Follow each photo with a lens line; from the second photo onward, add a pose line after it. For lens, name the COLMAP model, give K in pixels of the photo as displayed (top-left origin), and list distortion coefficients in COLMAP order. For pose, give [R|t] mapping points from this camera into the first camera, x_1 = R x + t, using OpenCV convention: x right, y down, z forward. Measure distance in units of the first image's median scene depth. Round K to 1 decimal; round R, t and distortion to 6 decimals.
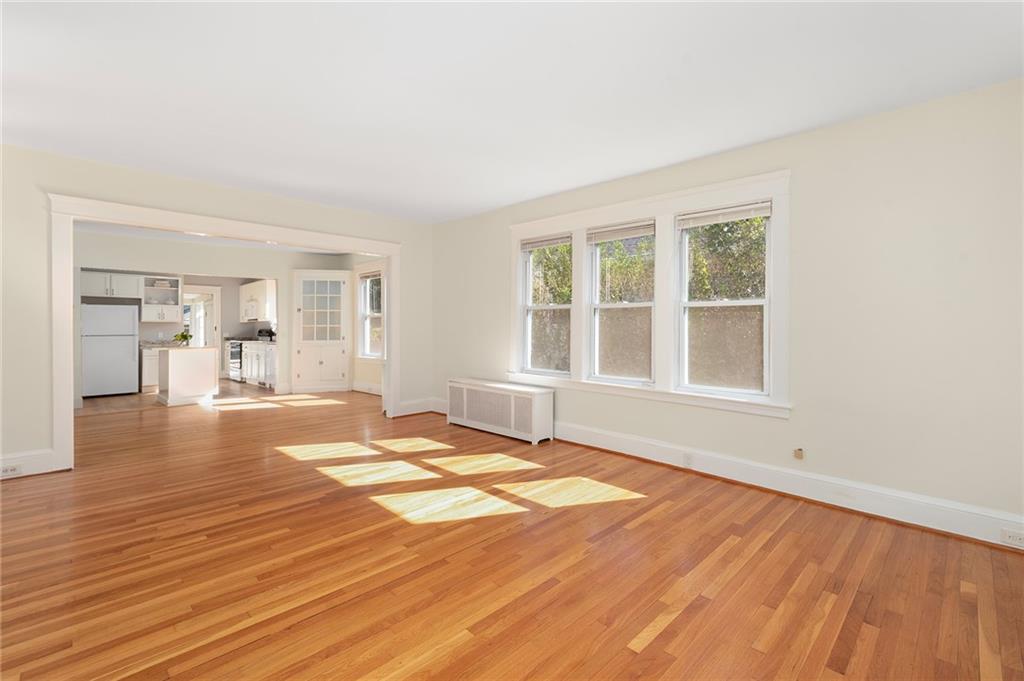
lens RADIAL K [[456.7, 0, 565.5], [0, 456.7, 327.4], [0, 0, 1]] dist [-0.003224, -0.001102]
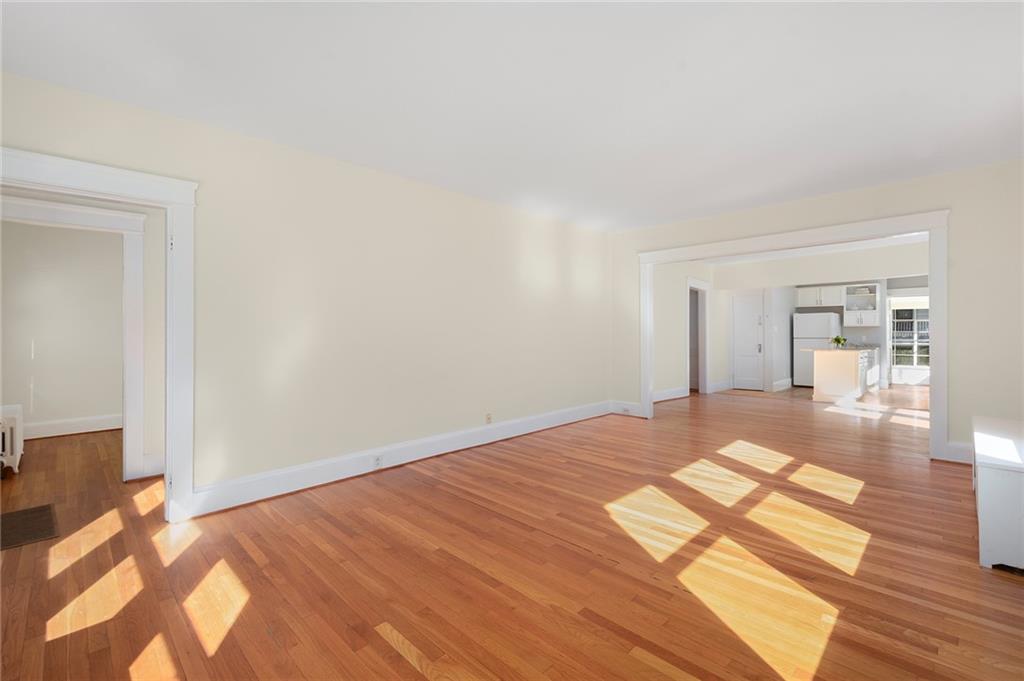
lens RADIAL K [[439.7, 0, 516.4], [0, 439.7, 333.5], [0, 0, 1]] dist [-0.001779, -0.000189]
pose [[-0.050893, 0.003923, -0.998696, 0.558359], [0.002258, 0.999990, 0.003813, -0.001595], [0.998702, -0.002061, -0.050901, 0.649485]]
